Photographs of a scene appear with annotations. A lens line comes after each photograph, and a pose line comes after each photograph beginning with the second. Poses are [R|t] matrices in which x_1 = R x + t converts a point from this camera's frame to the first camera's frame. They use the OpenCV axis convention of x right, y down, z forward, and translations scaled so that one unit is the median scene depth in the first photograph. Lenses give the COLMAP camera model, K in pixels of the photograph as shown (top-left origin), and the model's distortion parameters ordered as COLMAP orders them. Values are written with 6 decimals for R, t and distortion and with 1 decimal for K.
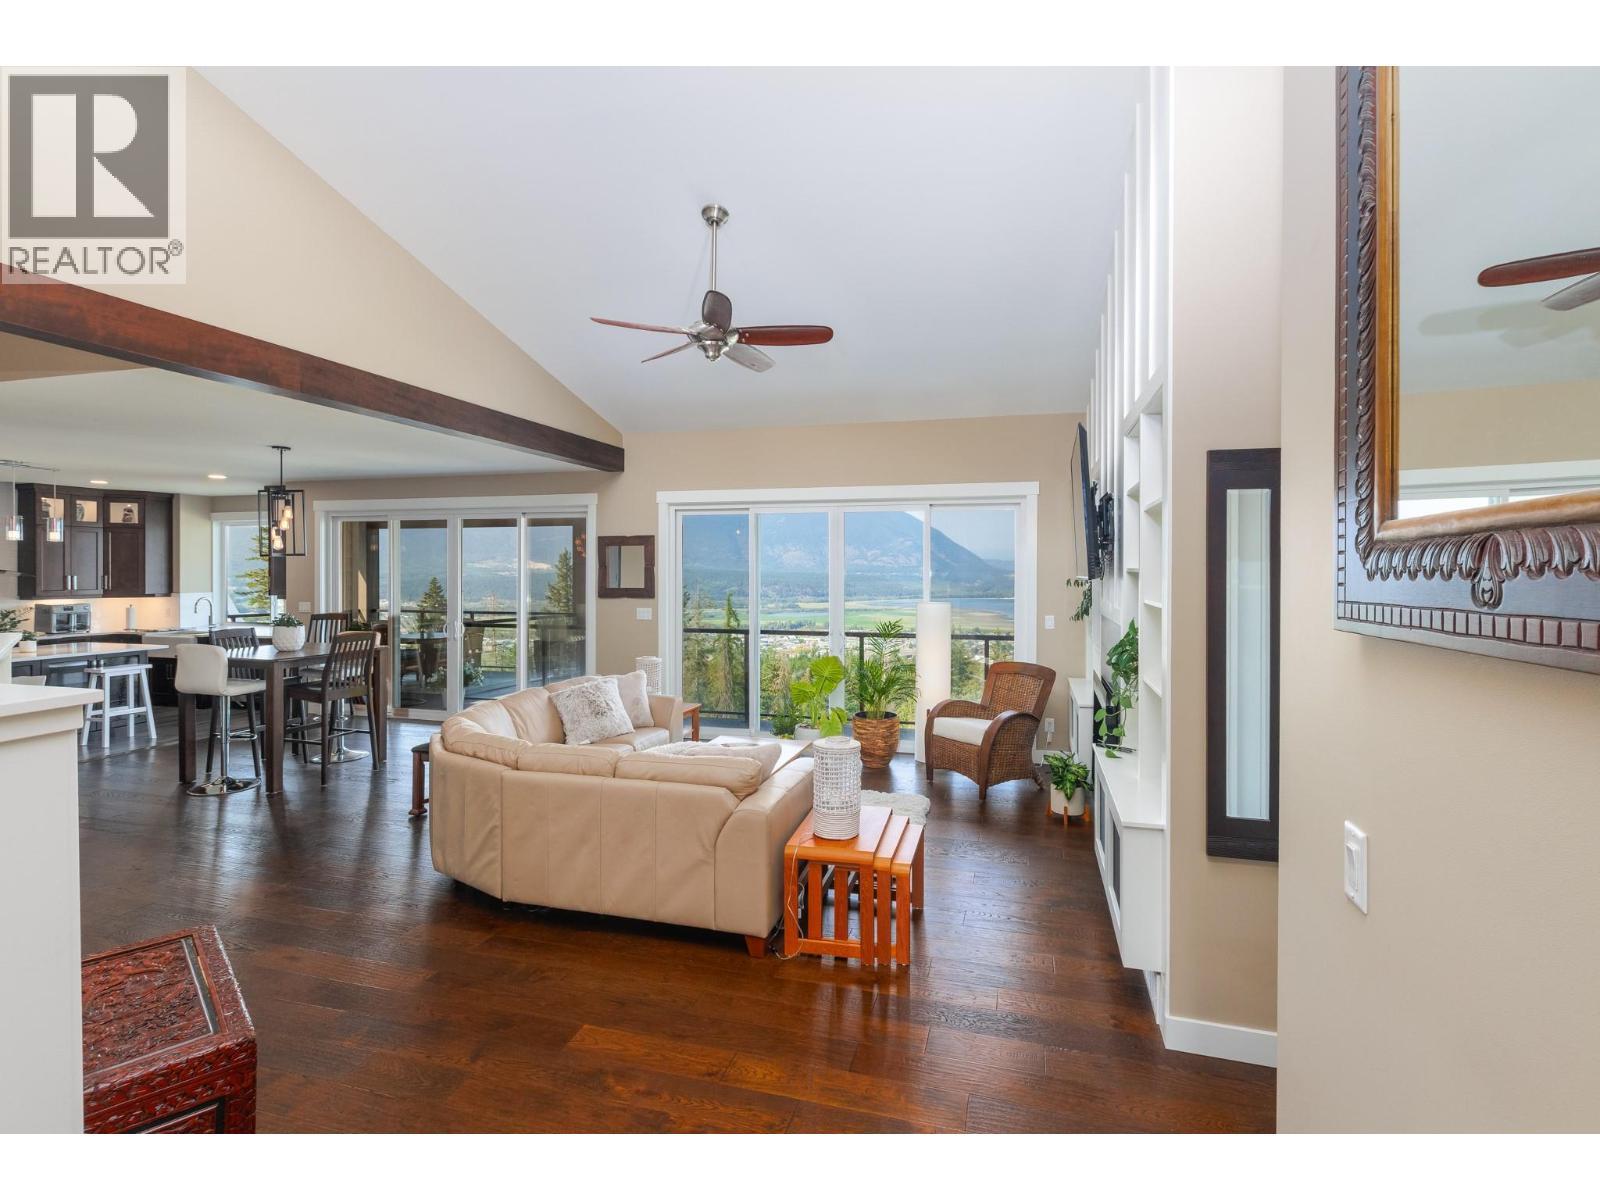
lens RADIAL K [[759.6, 0, 829.3], [0, 759.6, 576.4], [0, 0, 1]] dist [0.012420, -0.004342]
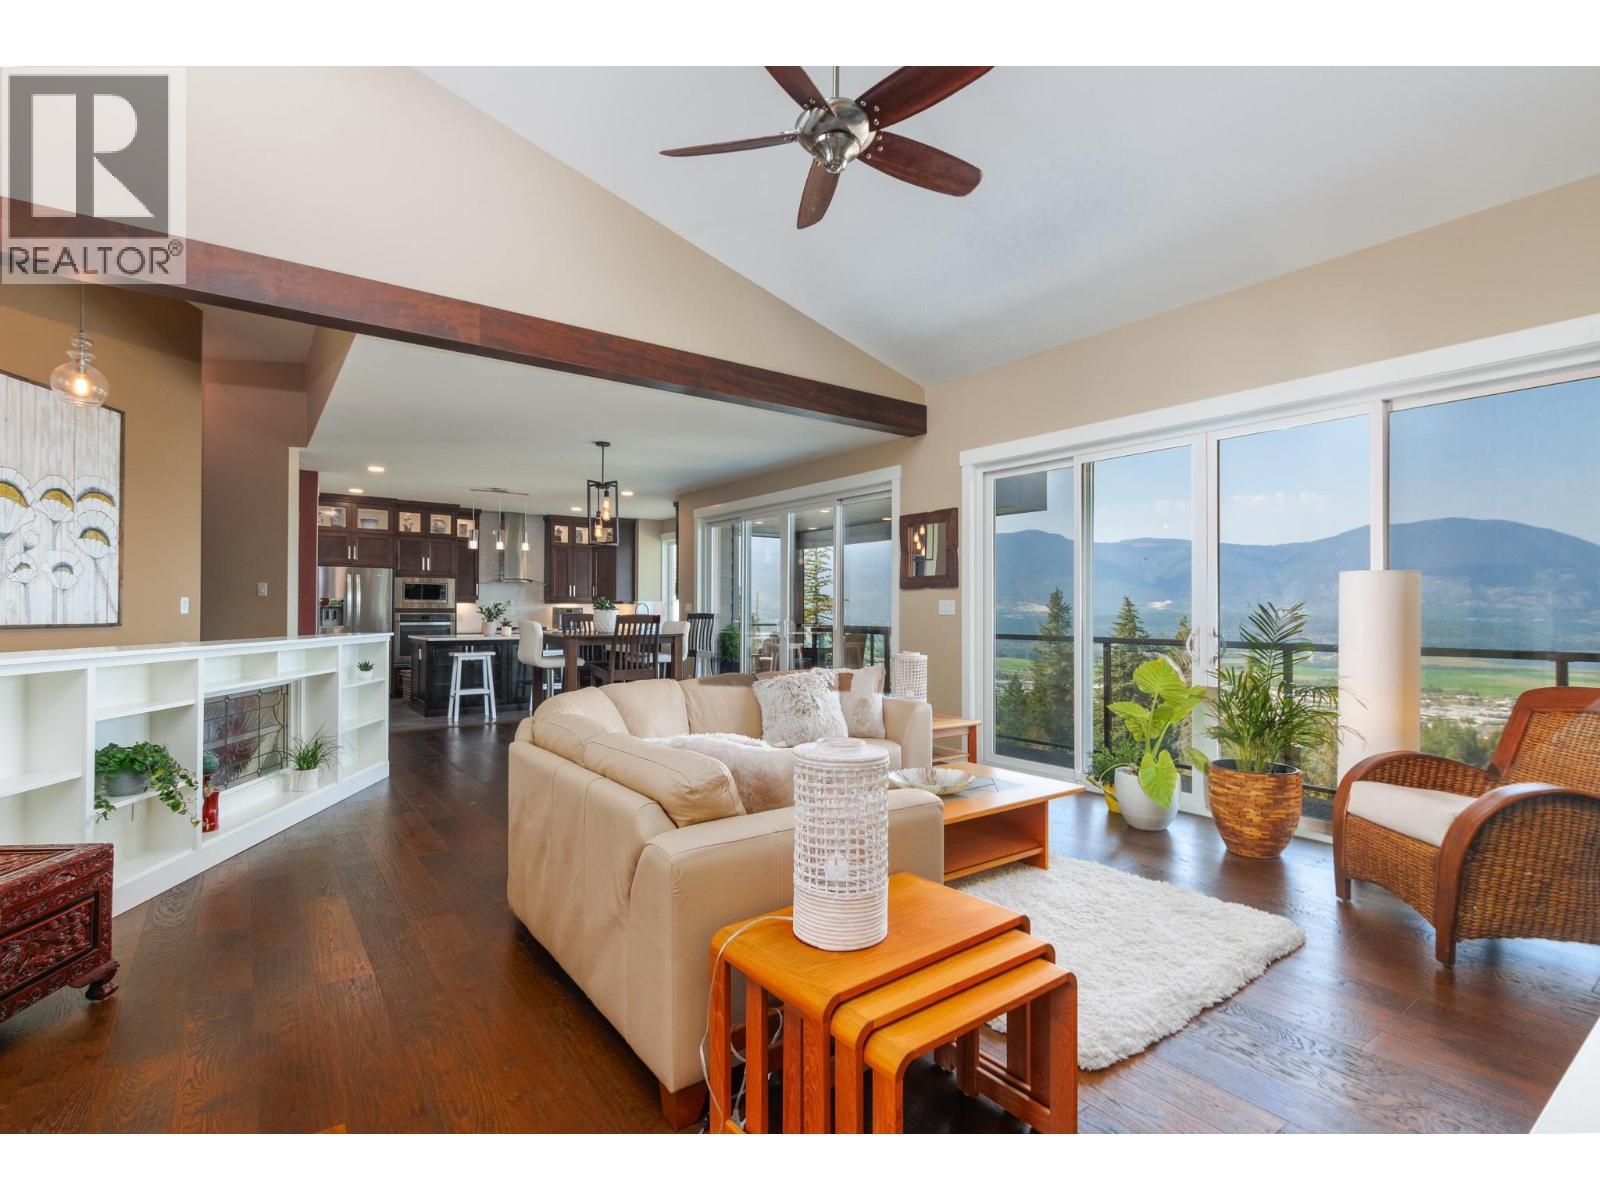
lens RADIAL K [[777.0, 0, 781.6], [0, 777.0, 602.7], [0, 0, 1]] dist [0.015060, -0.001731]
pose [[0.772416, -0.005633, -0.635092, 0.150077], [-0.007964, 0.999796, -0.018554, 0.065129], [0.635067, 0.019389, 0.772214, 0.283899]]
